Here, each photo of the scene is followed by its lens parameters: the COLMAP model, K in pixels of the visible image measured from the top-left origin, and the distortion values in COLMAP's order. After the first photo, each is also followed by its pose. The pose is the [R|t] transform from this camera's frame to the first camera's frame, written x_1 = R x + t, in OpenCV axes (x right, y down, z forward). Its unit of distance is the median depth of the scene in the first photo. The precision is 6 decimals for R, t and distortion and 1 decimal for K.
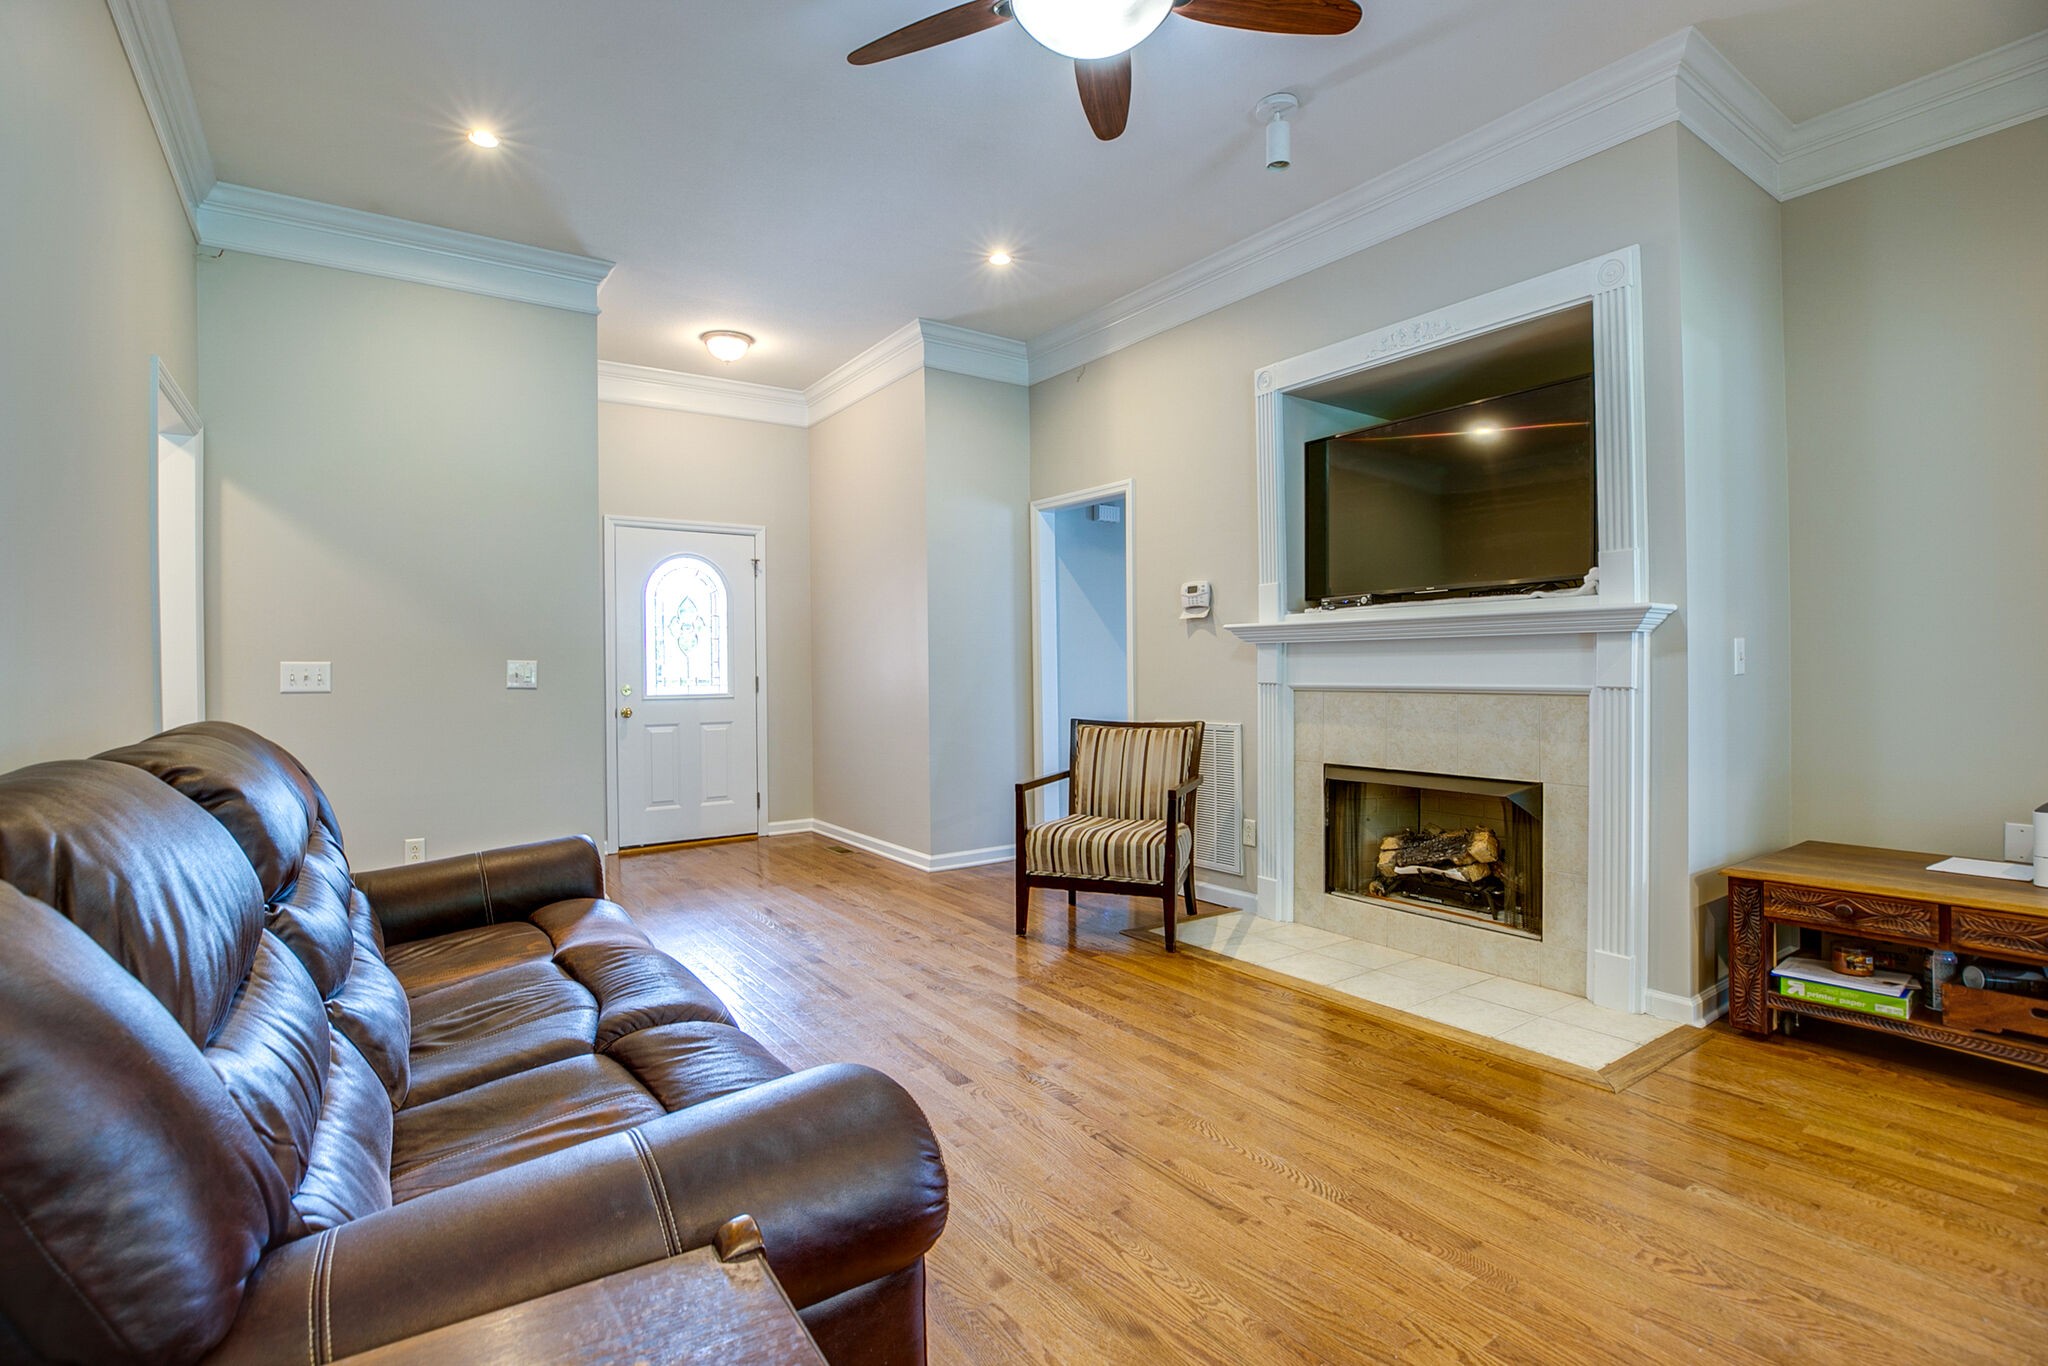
lens RADIAL K [[959.2, 0, 998.1], [0, 959.2, 670.3], [0, 0, 1]] dist [-0.027791, 0.000873]
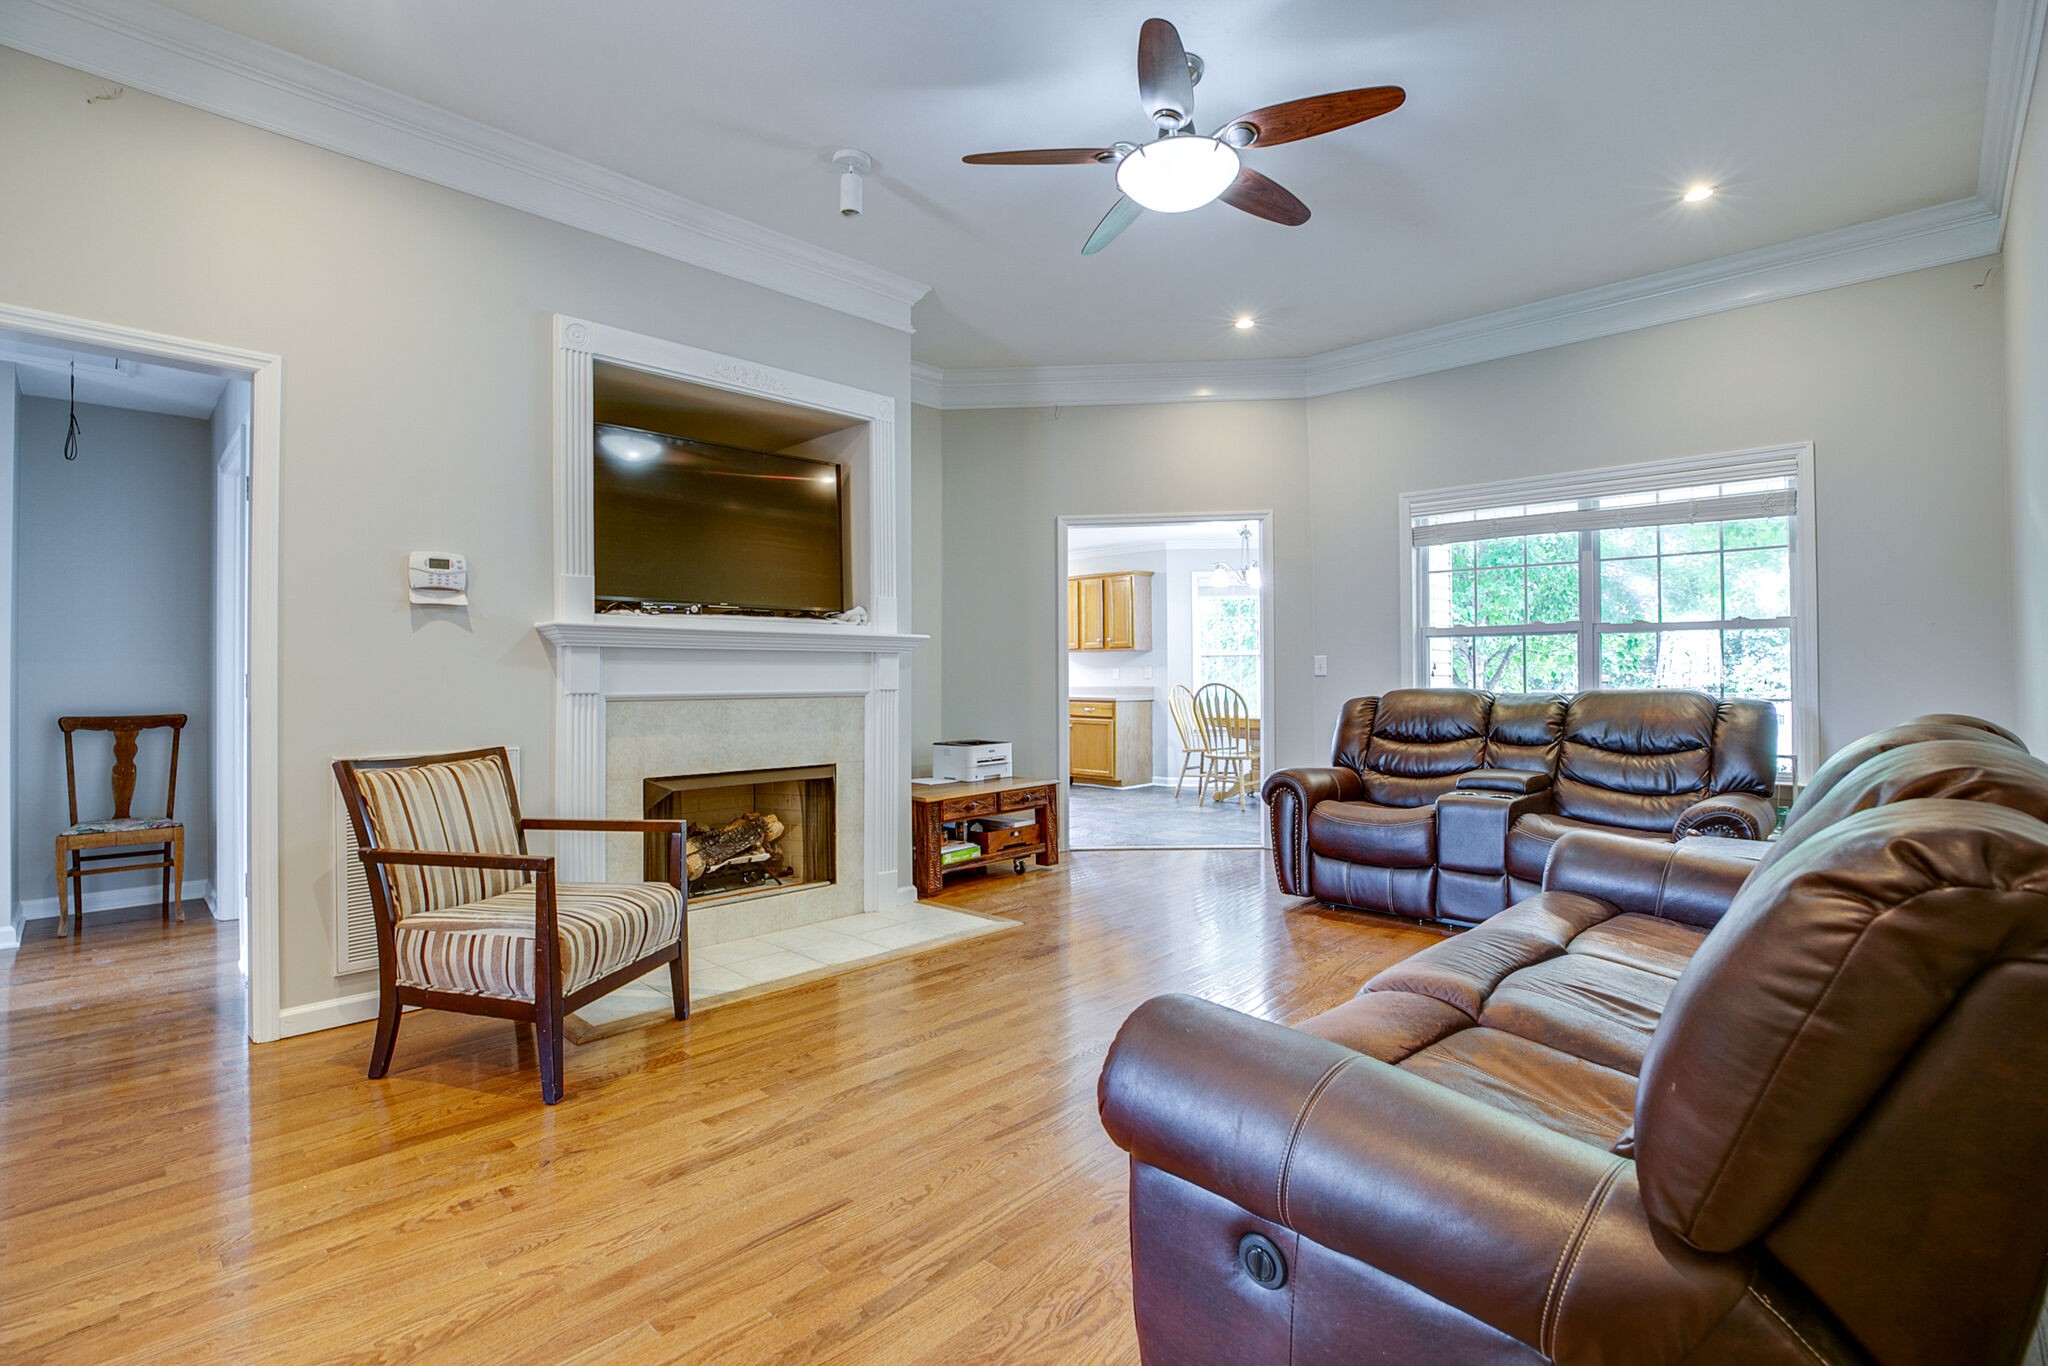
lens RADIAL K [[959.2, 0, 998.1], [0, 959.2, 670.3], [0, 0, 1]] dist [-0.027791, 0.000873]
pose [[-0.185840, 0.018350, 0.982409, -0.728171], [0.008613, 0.999818, -0.017045, 0.012481], [-0.982542, 0.005294, -0.185964, 0.949201]]
